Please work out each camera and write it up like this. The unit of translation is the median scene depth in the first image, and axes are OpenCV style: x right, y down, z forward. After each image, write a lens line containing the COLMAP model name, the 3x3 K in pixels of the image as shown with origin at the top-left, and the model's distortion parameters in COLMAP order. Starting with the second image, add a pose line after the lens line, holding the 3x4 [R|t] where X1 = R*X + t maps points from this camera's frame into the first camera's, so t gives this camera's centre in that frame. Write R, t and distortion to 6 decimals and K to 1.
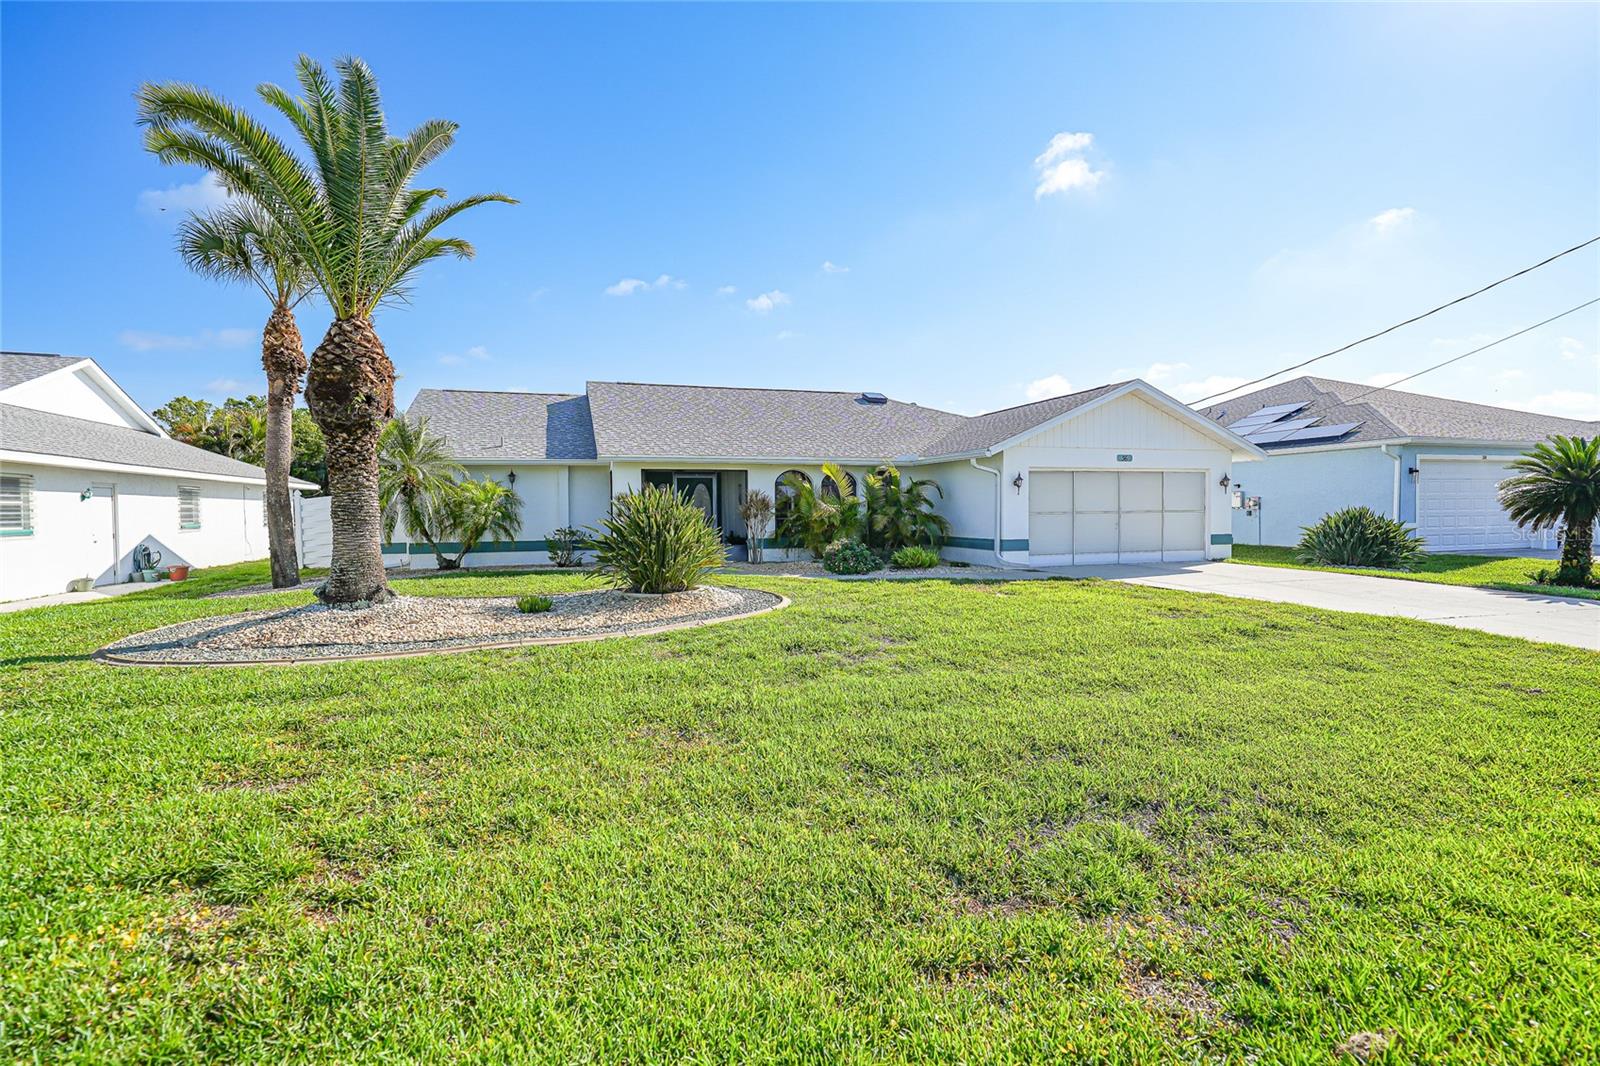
lens RADIAL K [[789.0, 0, 800.0], [0, 789.0, 533.0], [0, 0, 1]] dist [-0.003502, -0.000651]
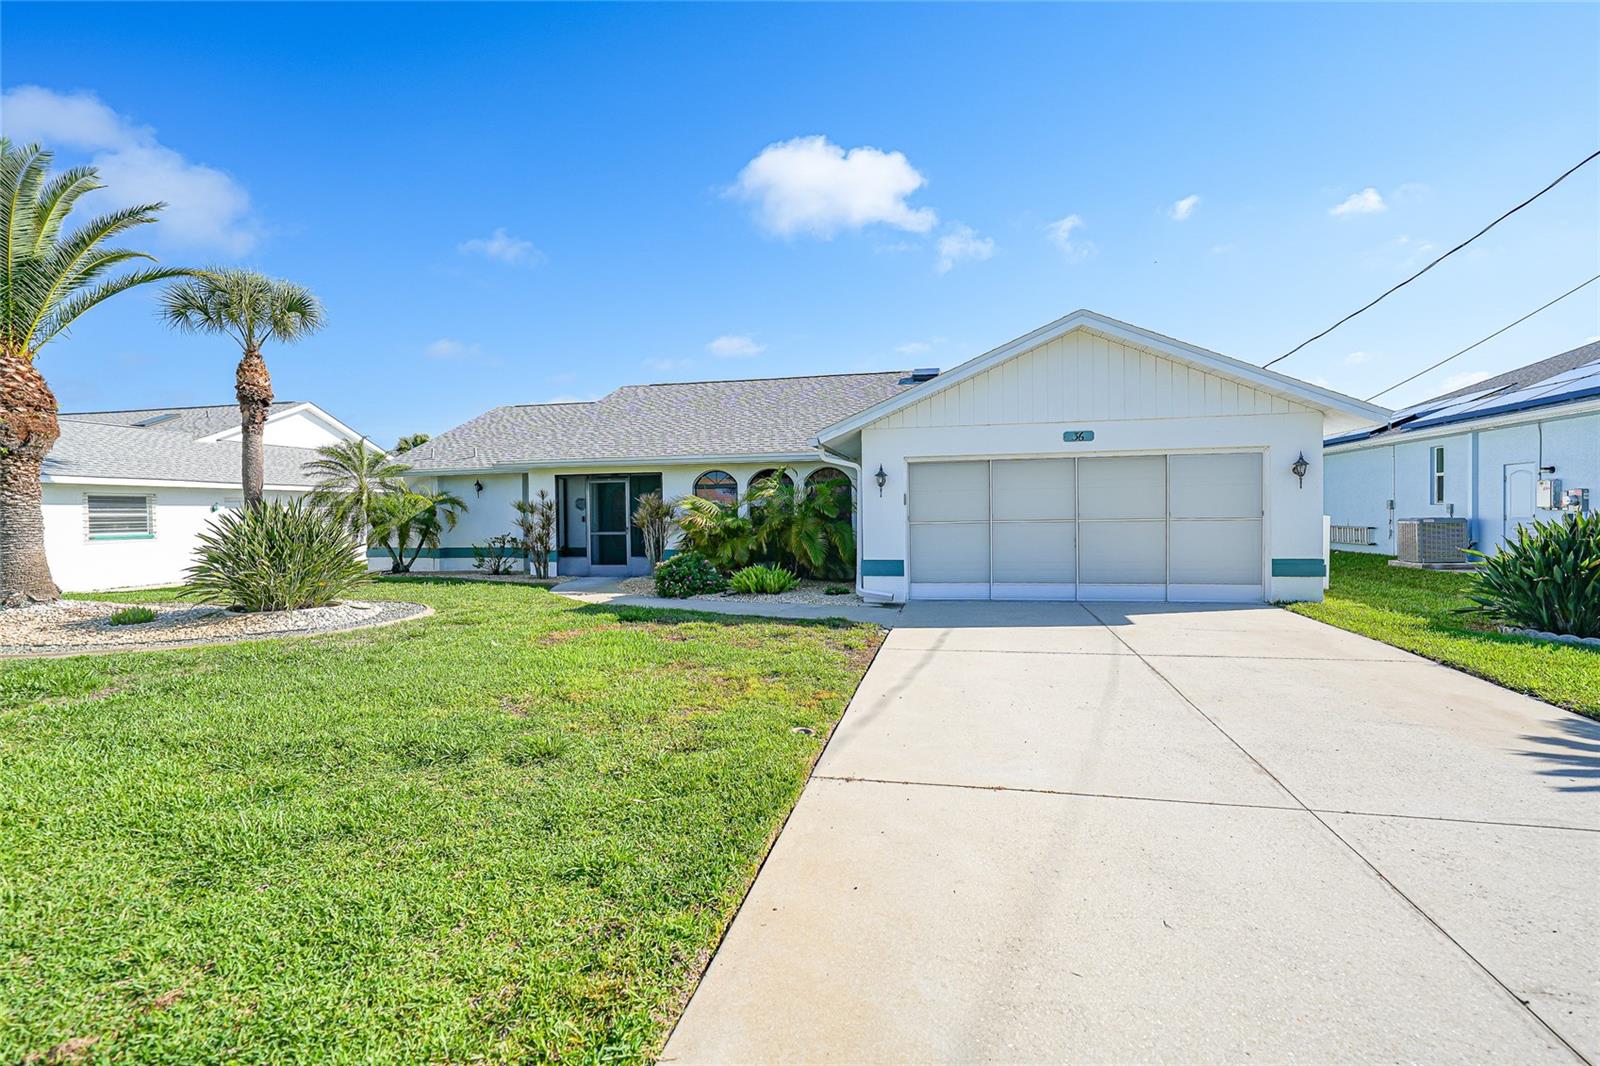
lens RADIAL K [[789.0, 0, 800.0], [0, 789.0, 533.0], [0, 0, 1]] dist [-0.003502, -0.000651]
pose [[0.852611, 0.010270, -0.522445, 0.558163], [-0.008394, 0.999947, 0.005958, -0.018888], [0.522479, -0.000695, 0.852652, 0.340567]]
